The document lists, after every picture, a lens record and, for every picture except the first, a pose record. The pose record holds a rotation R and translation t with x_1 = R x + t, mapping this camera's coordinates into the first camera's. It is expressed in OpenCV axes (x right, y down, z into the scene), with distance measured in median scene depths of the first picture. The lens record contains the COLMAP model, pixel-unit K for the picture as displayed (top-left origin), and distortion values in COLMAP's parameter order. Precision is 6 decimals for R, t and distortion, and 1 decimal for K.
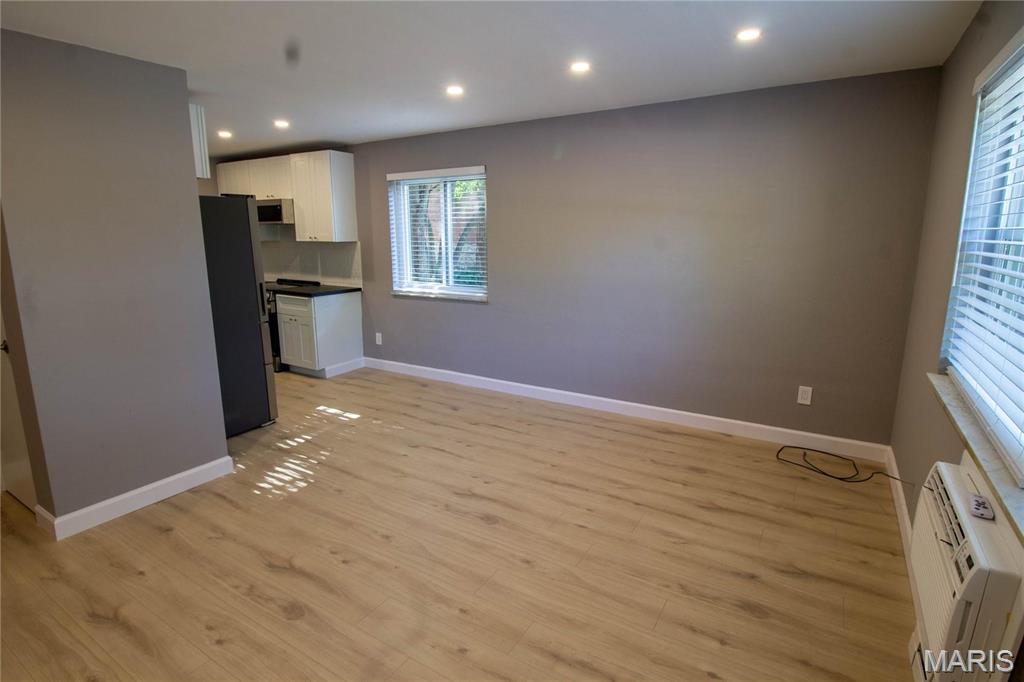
lens RADIAL K [[525.1, 0, 509.1], [0, 525.1, 337.0], [0, 0, 1]] dist [-0.009522, -0.001431]
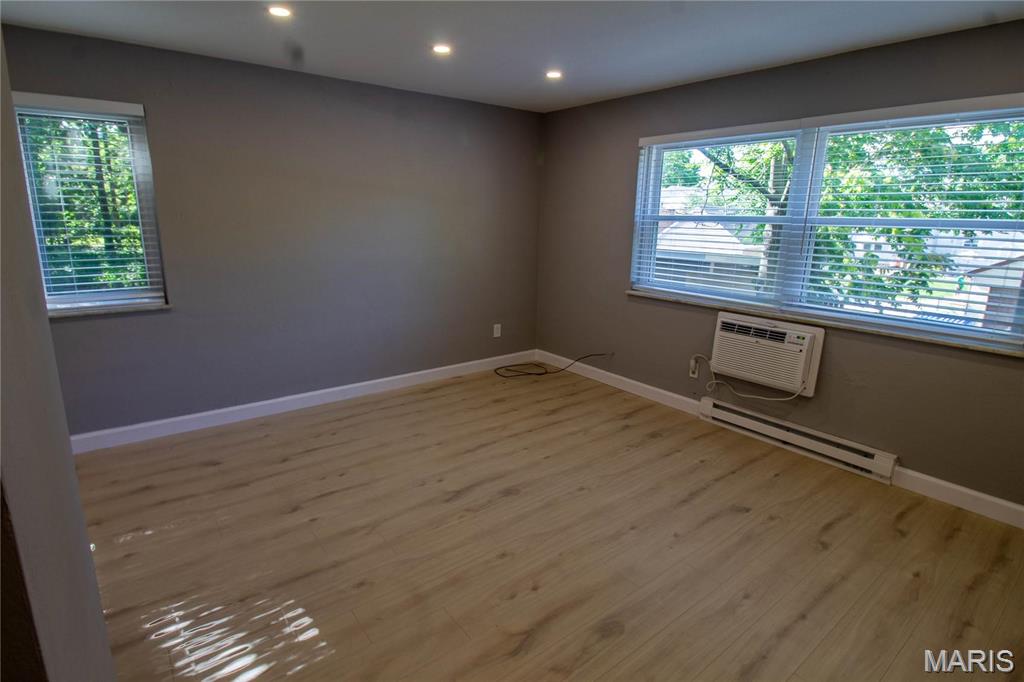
lens RADIAL K [[525.1, 0, 508.9], [0, 525.1, 336.6], [0, 0, 1]] dist [-0.009522, -0.001431]
pose [[0.332233, -0.205472, 0.920545, -0.785645], [0.165572, 0.973533, 0.157543, -0.096748], [-0.928551, 0.100075, 0.357460, 0.509826]]
